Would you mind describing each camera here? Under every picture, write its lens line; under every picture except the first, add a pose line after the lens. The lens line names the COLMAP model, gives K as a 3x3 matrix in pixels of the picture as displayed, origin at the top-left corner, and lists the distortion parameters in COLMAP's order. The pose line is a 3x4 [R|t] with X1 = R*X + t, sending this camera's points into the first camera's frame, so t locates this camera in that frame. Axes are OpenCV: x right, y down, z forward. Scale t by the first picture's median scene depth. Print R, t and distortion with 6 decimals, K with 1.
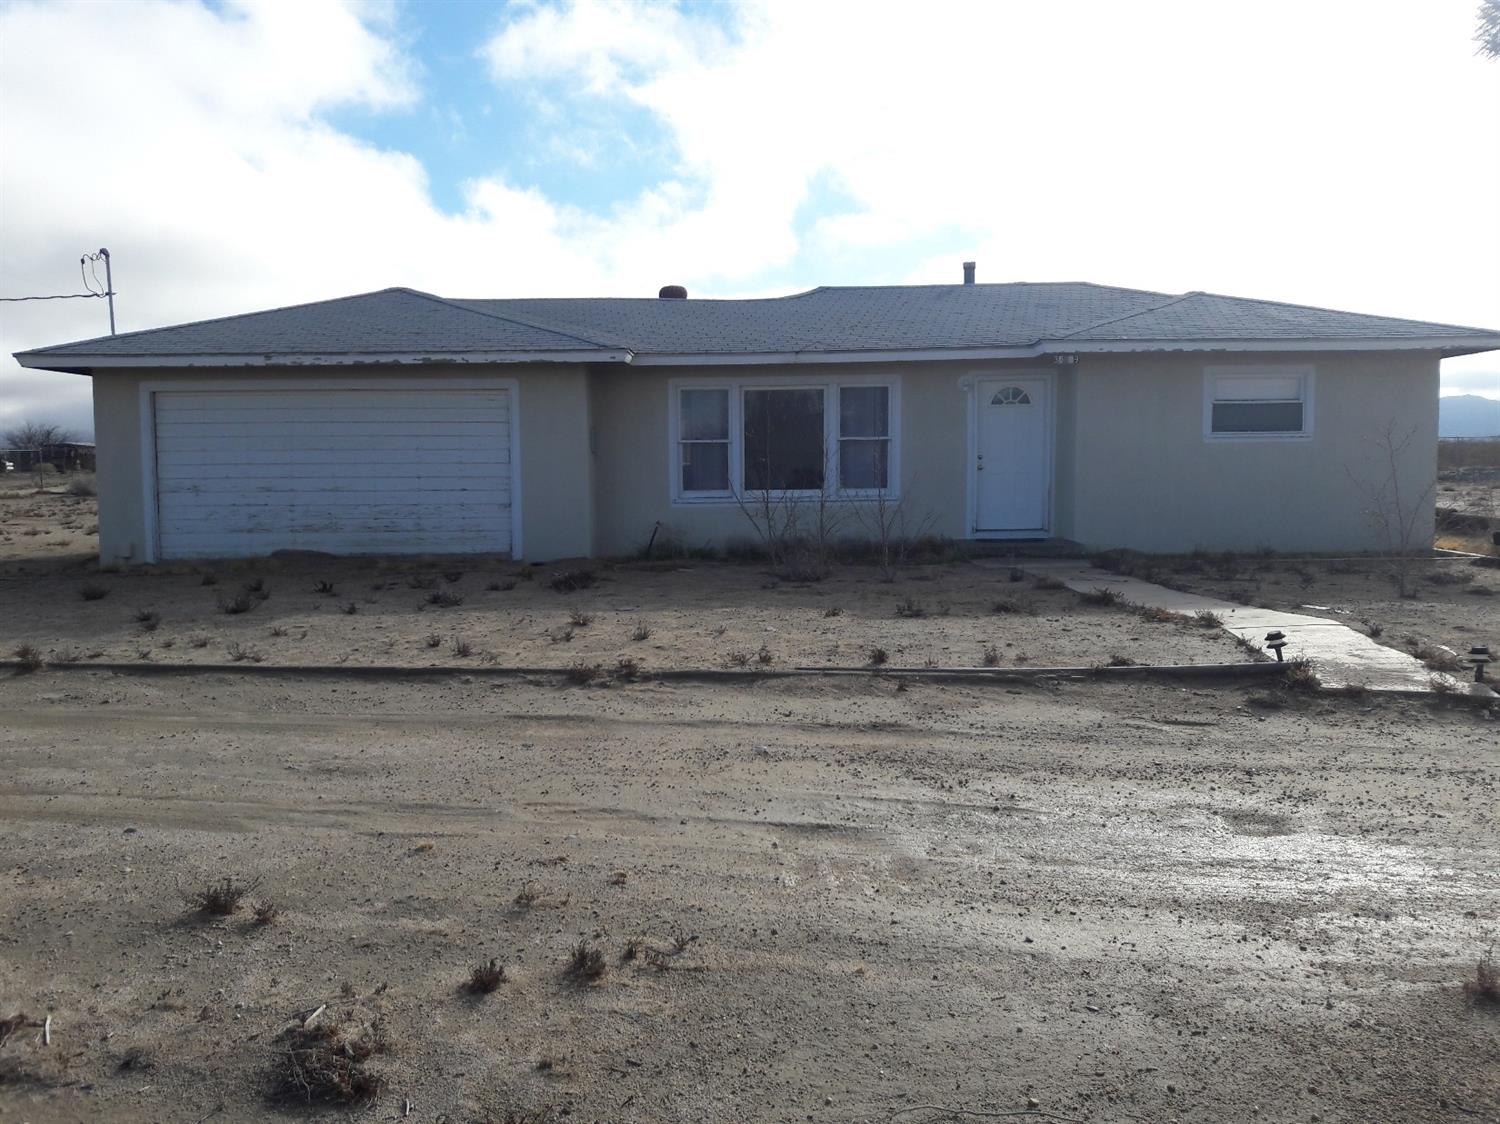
lens RADIAL K [[1325.6, 0, 861.1], [0, 1325.6, 560.5], [0, 0, 1]] dist [0.156304, -0.242400]
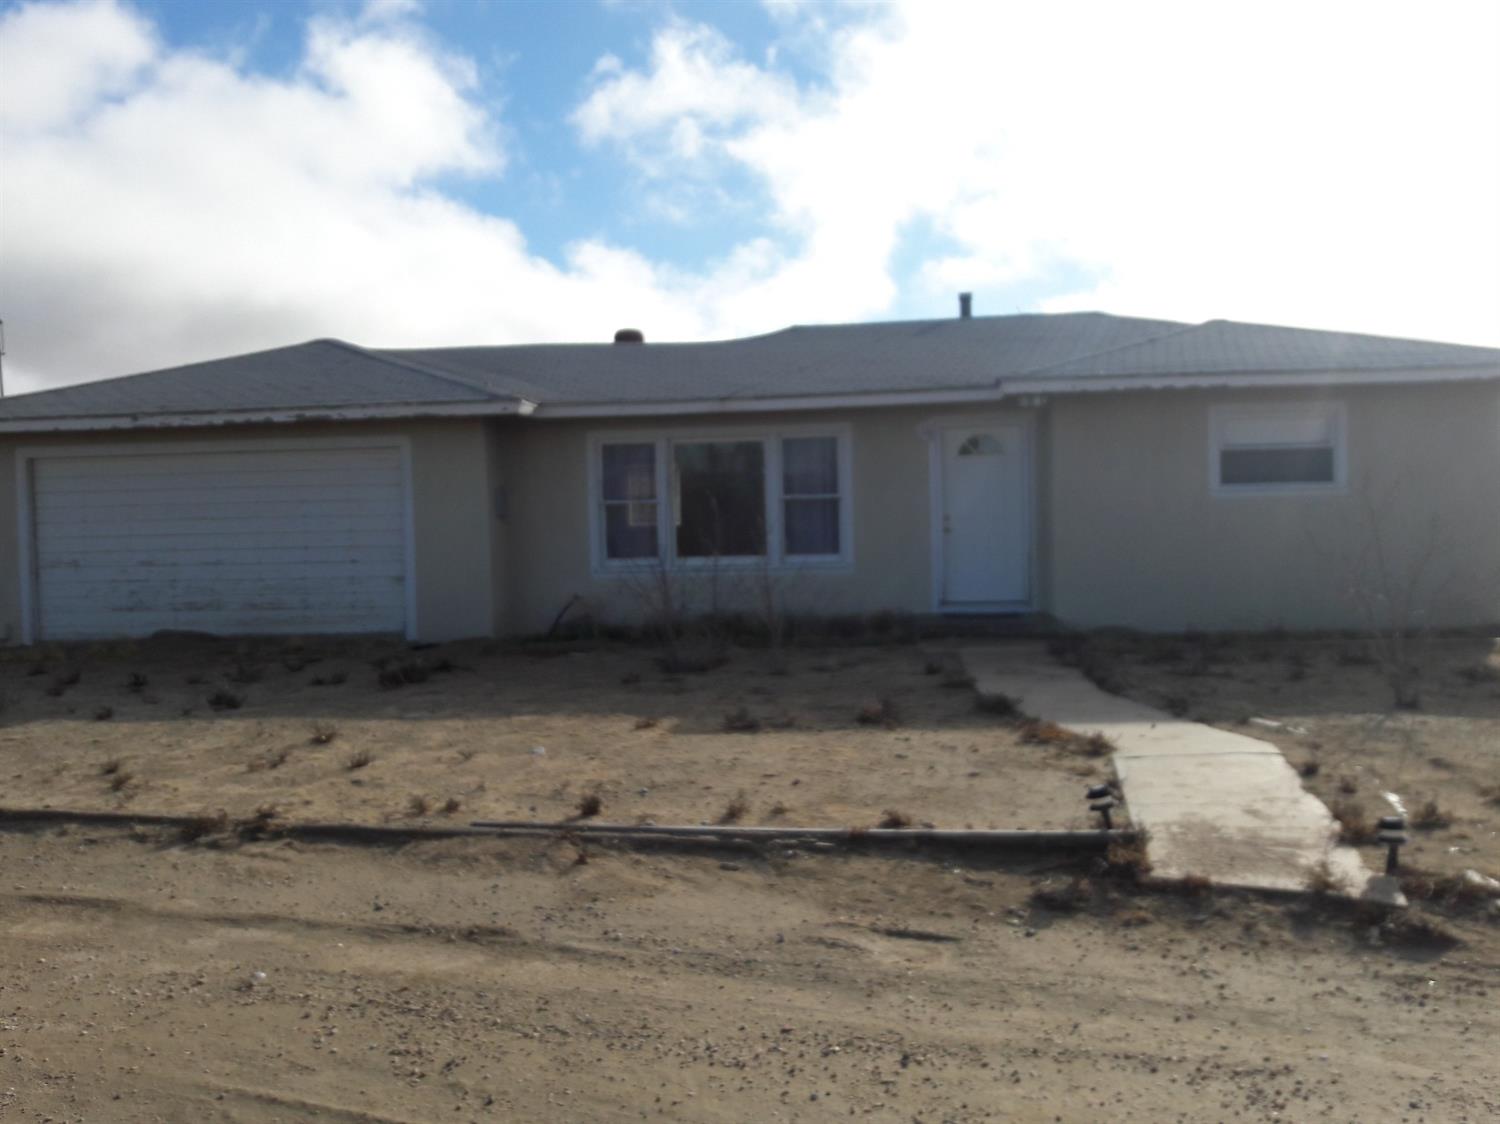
lens RADIAL K [[1325.6, 0, 861.1], [0, 1325.6, 560.5], [0, 0, 1]] dist [0.156304, -0.242400]
pose [[0.992503, -0.007485, -0.121988, 0.145194], [0.003197, 0.999371, -0.035308, -0.020972], [0.122176, 0.034654, 0.991903, 0.157554]]
